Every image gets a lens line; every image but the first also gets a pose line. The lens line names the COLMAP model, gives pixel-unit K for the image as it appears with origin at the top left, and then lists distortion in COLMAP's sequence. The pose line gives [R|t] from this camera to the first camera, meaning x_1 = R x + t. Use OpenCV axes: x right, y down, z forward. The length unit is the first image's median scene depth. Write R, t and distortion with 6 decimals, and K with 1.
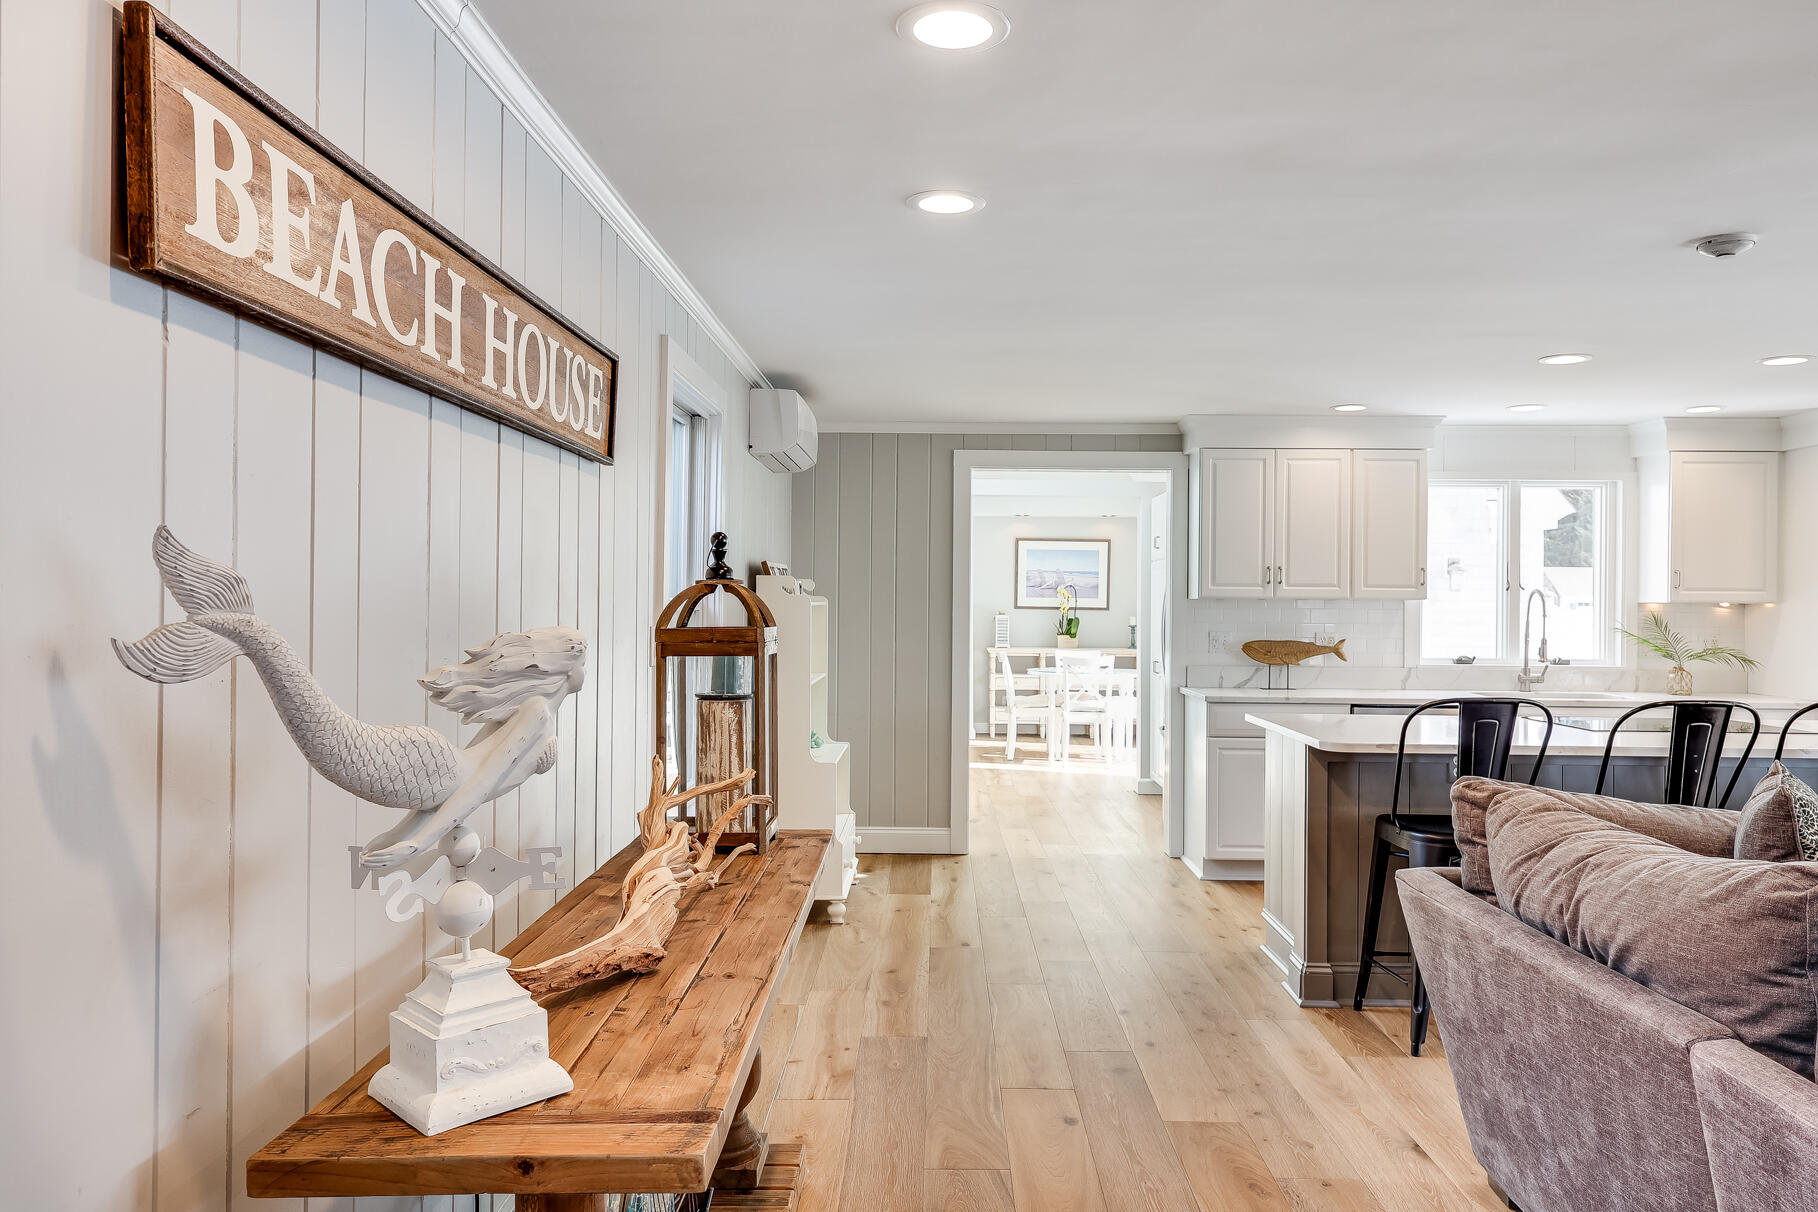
lens RADIAL K [[1195.2, 0, 910.2], [0, 1195.2, 597.6], [0, 0, 1]] dist [-0.001646, -0.000803]
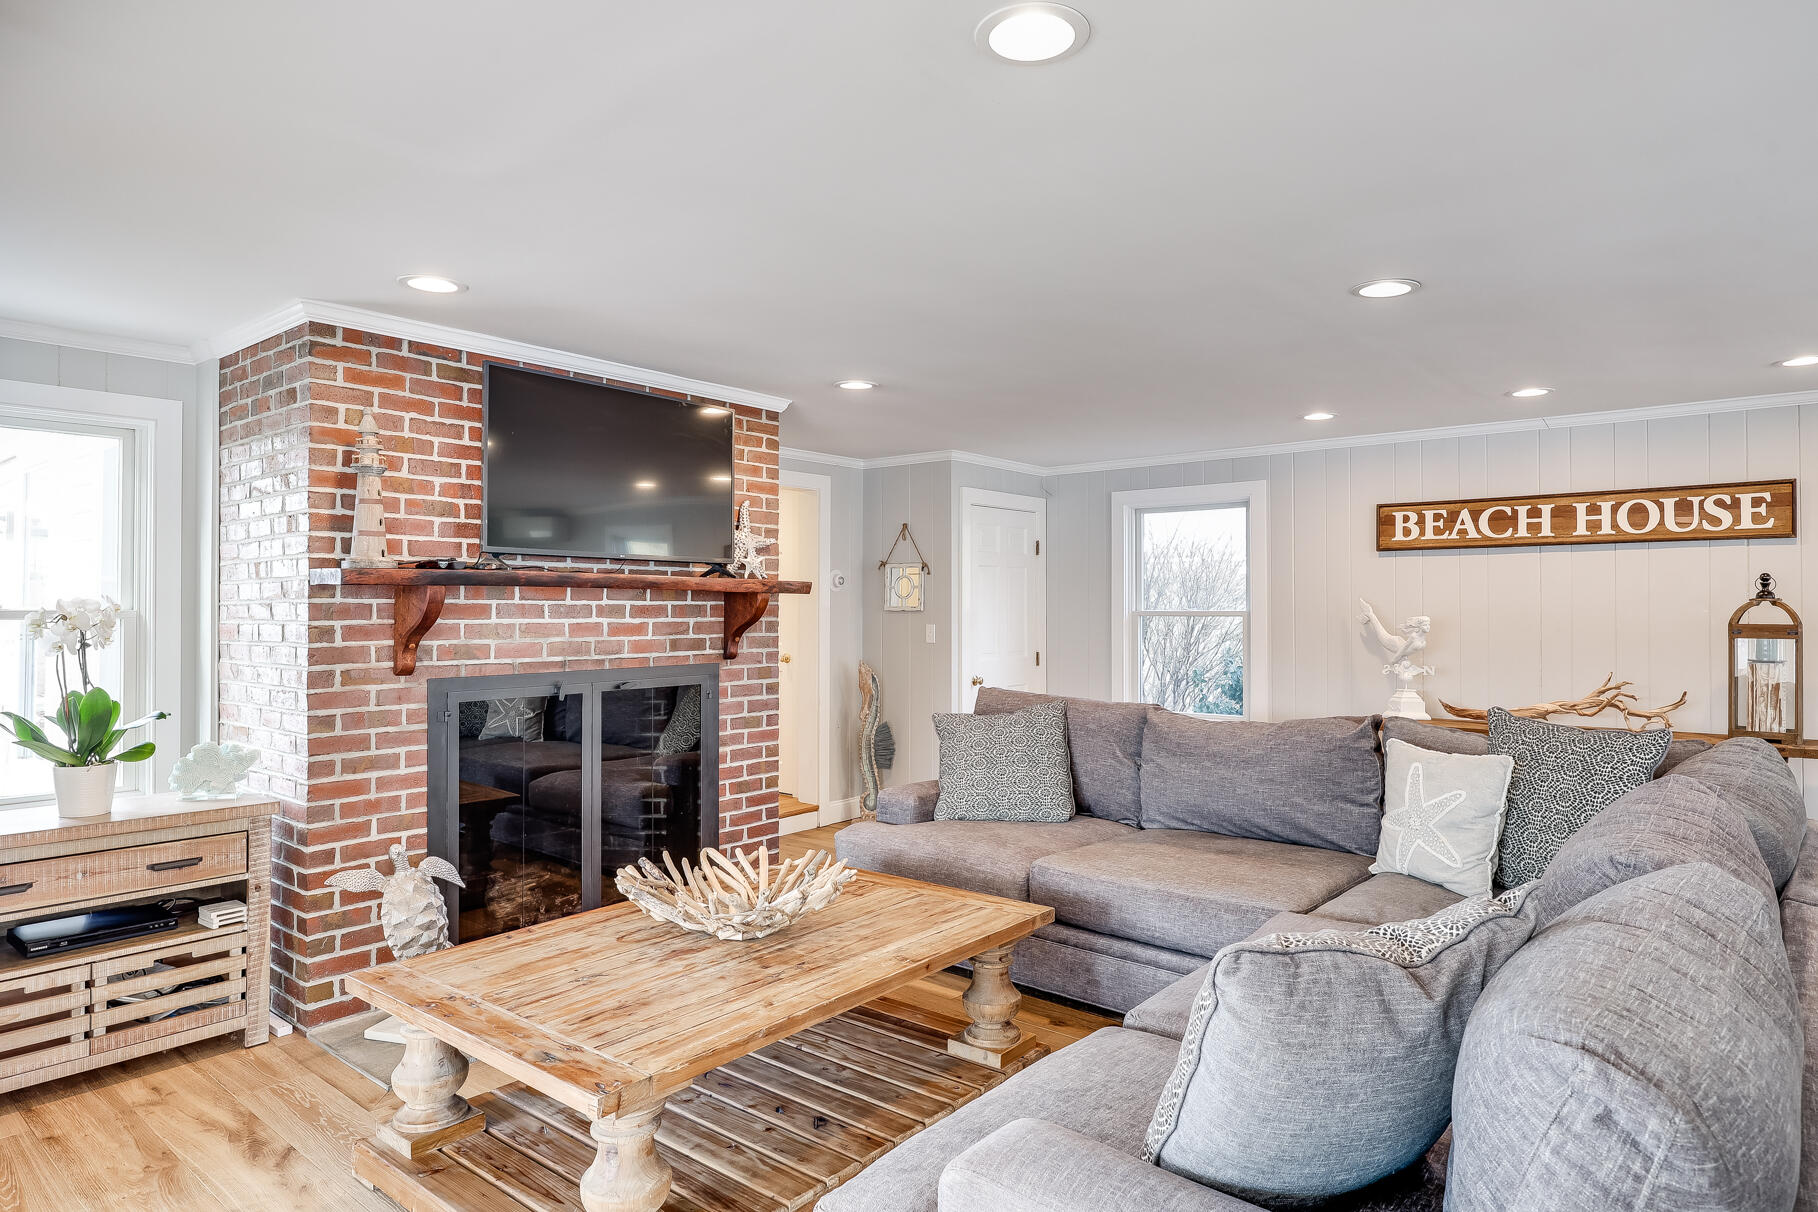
lens RADIAL K [[1035.8, 0, 907.2], [0, 1035.8, 600.4], [0, 0, 1]] dist [-0.000761, -0.000125]
pose [[-0.633504, -0.020932, -0.773456, 2.785620], [-0.010444, 0.999774, -0.018502, 0.044799], [0.773669, -0.003643, -0.633579, 1.442793]]
